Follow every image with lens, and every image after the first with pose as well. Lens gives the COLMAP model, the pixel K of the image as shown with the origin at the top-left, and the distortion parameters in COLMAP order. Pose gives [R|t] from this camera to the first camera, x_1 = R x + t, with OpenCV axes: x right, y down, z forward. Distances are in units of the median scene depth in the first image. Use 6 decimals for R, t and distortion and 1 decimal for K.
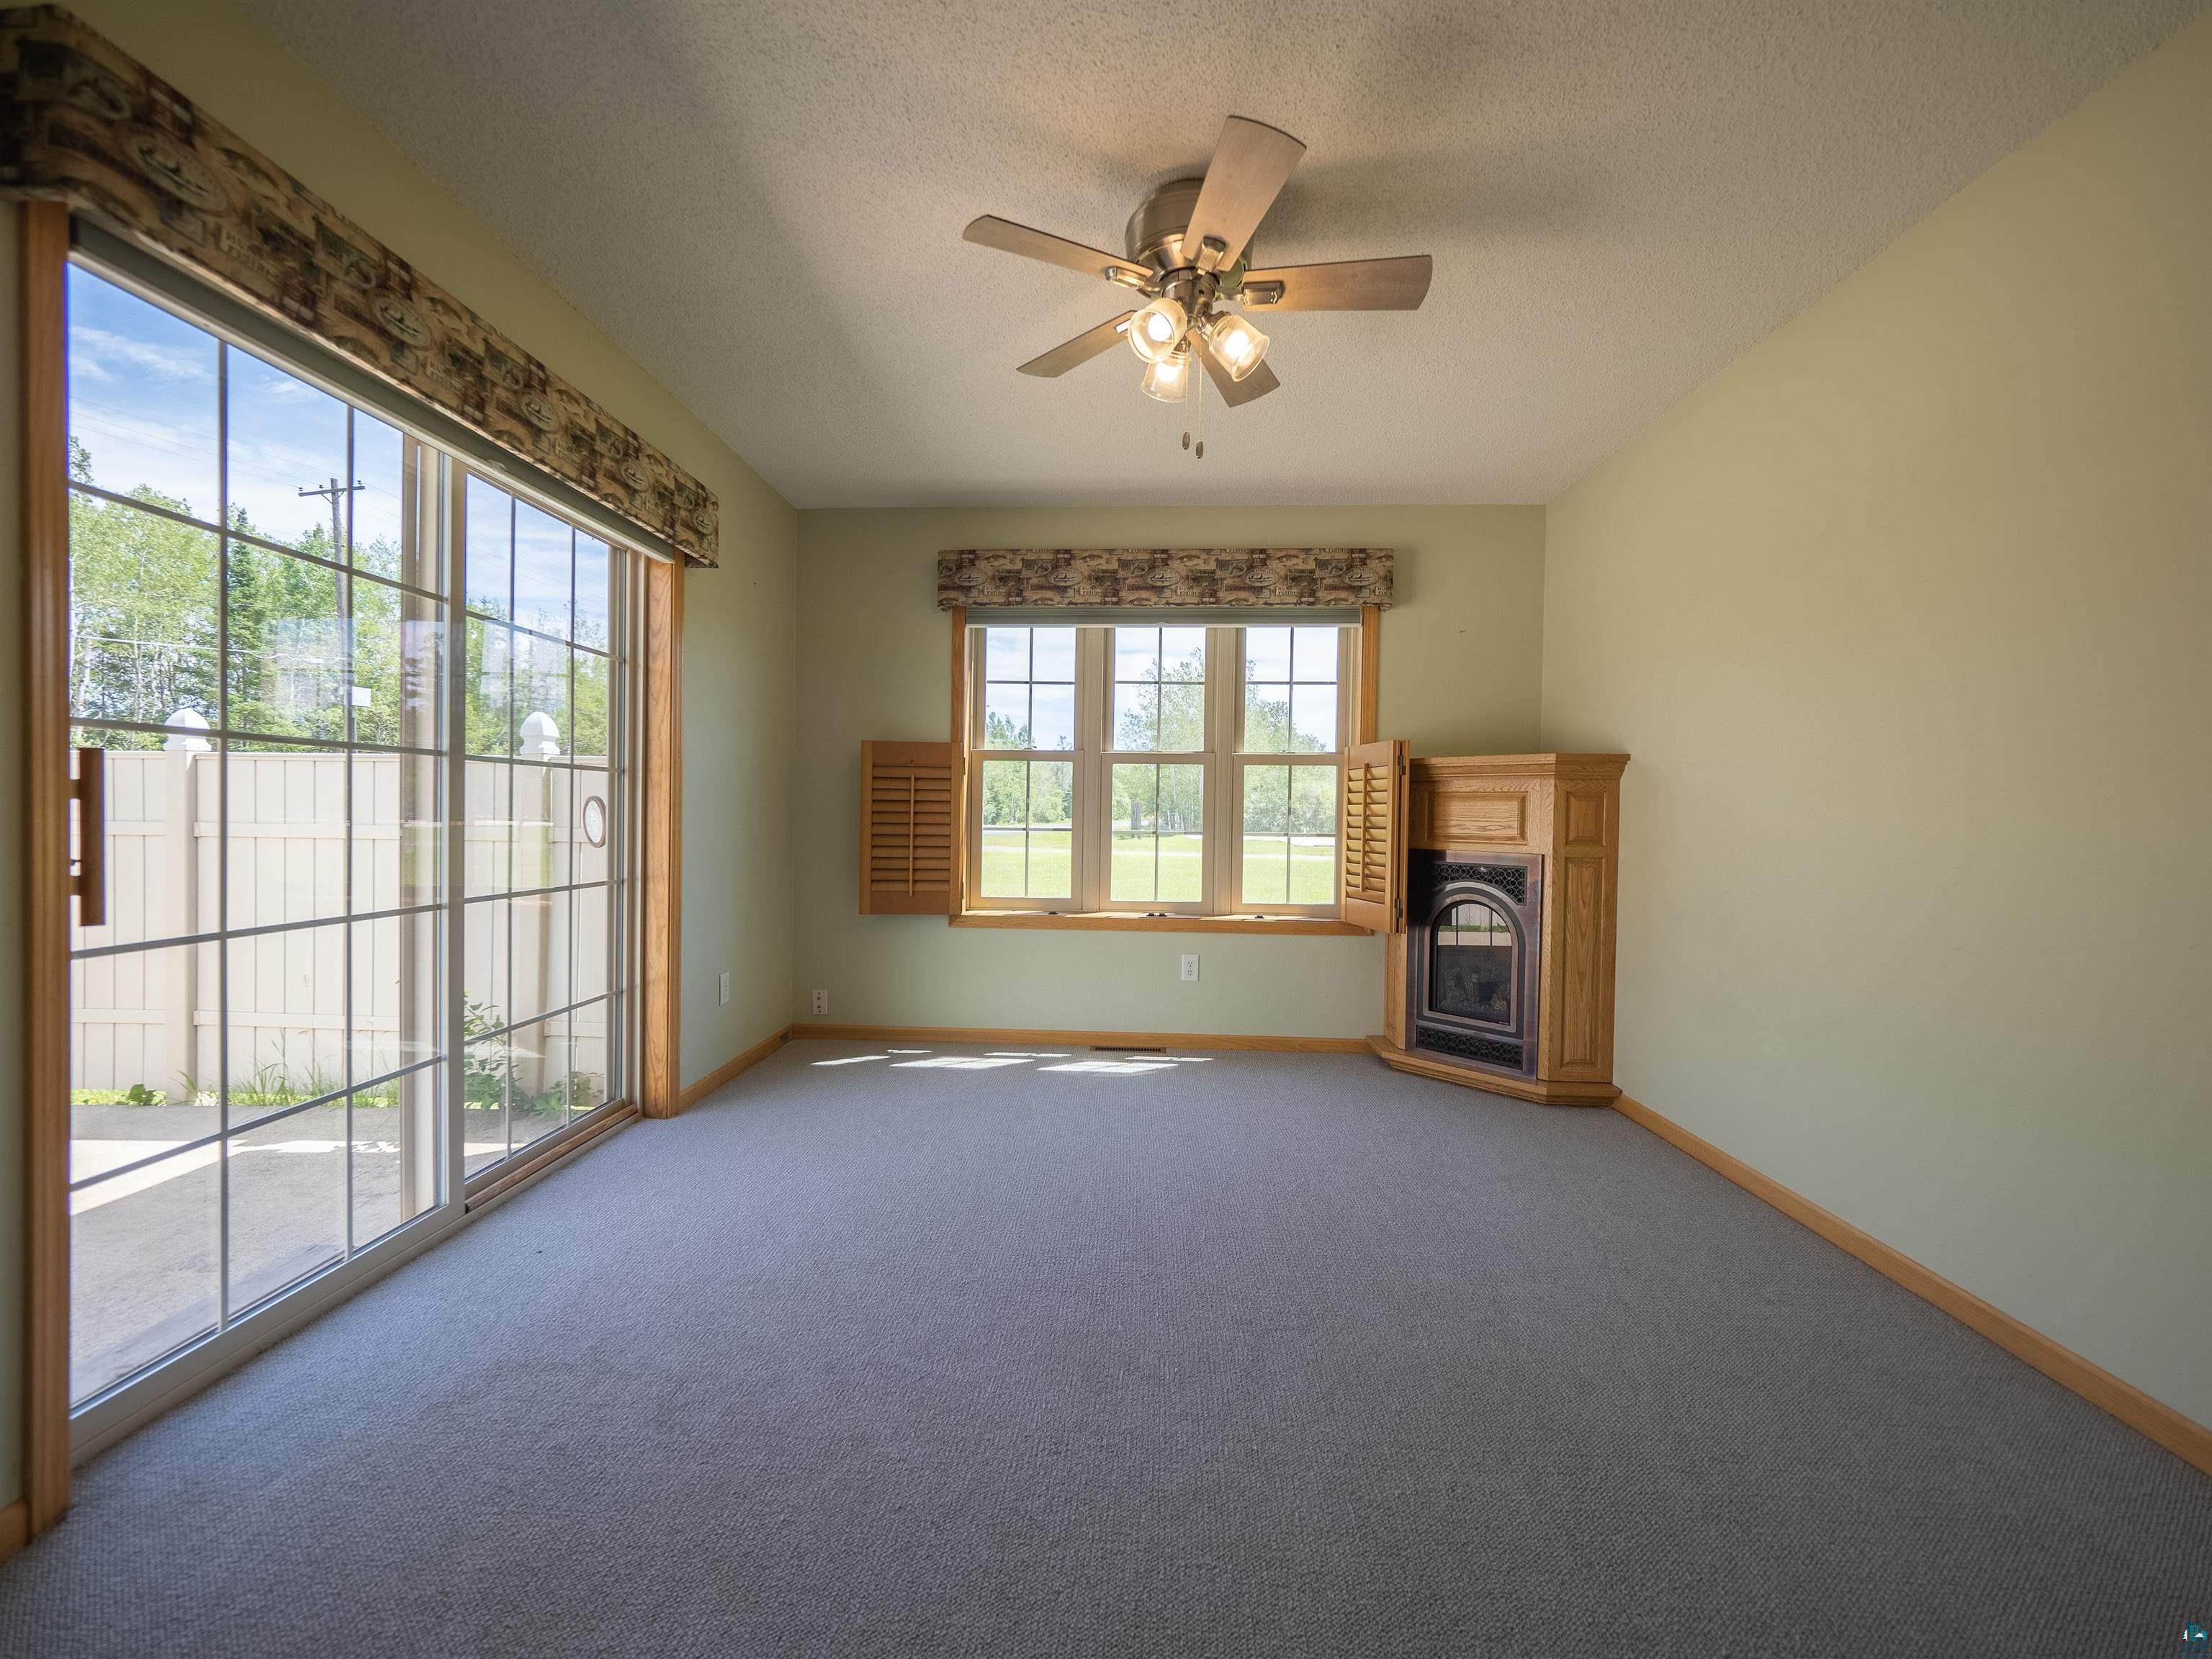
lens RADIAL K [[924.2, 0, 1106.0], [0, 924.2, 829.5], [0, 0, 1]] dist [0.001270, -0.000026]
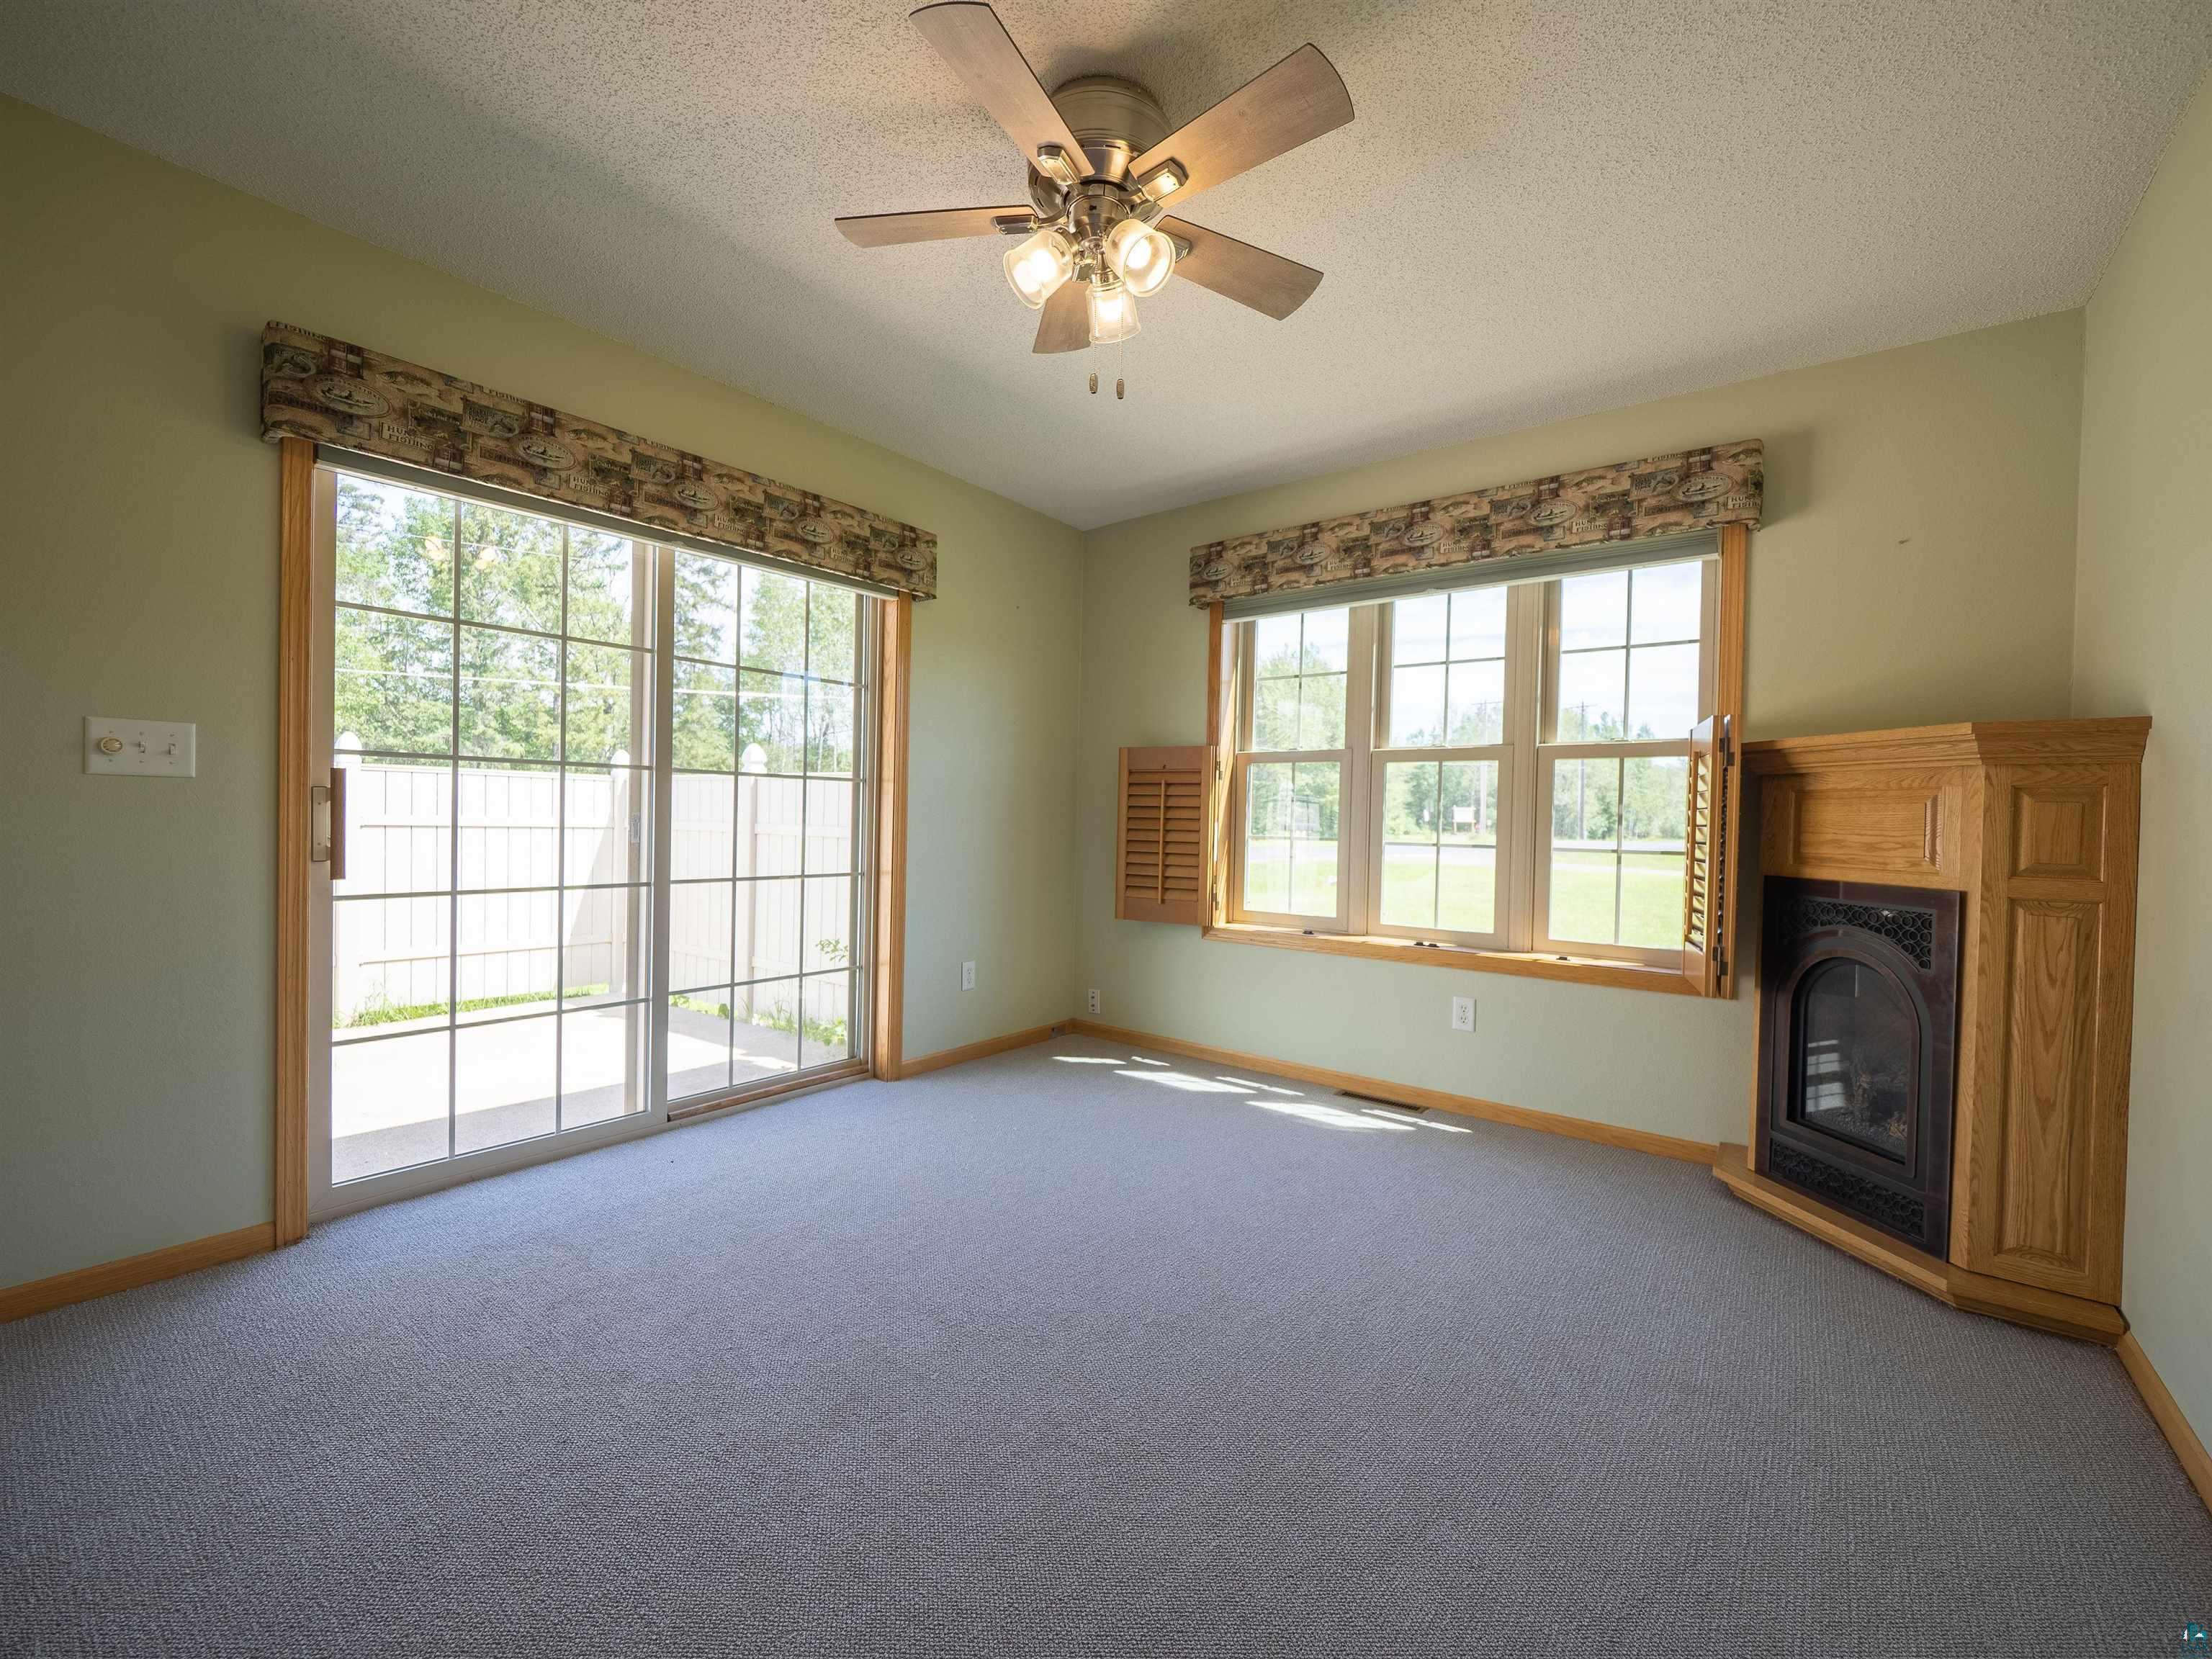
lens RADIAL K [[925.5, 0, 1088.6], [0, 925.5, 831.1], [0, 0, 1]] dist [-0.007277, -0.004960]
pose [[0.813533, 0.012215, -0.581391, 0.305186], [-0.018755, 0.999810, -0.005237, 0.001300], [0.581217, 0.015164, 0.813608, 0.160661]]
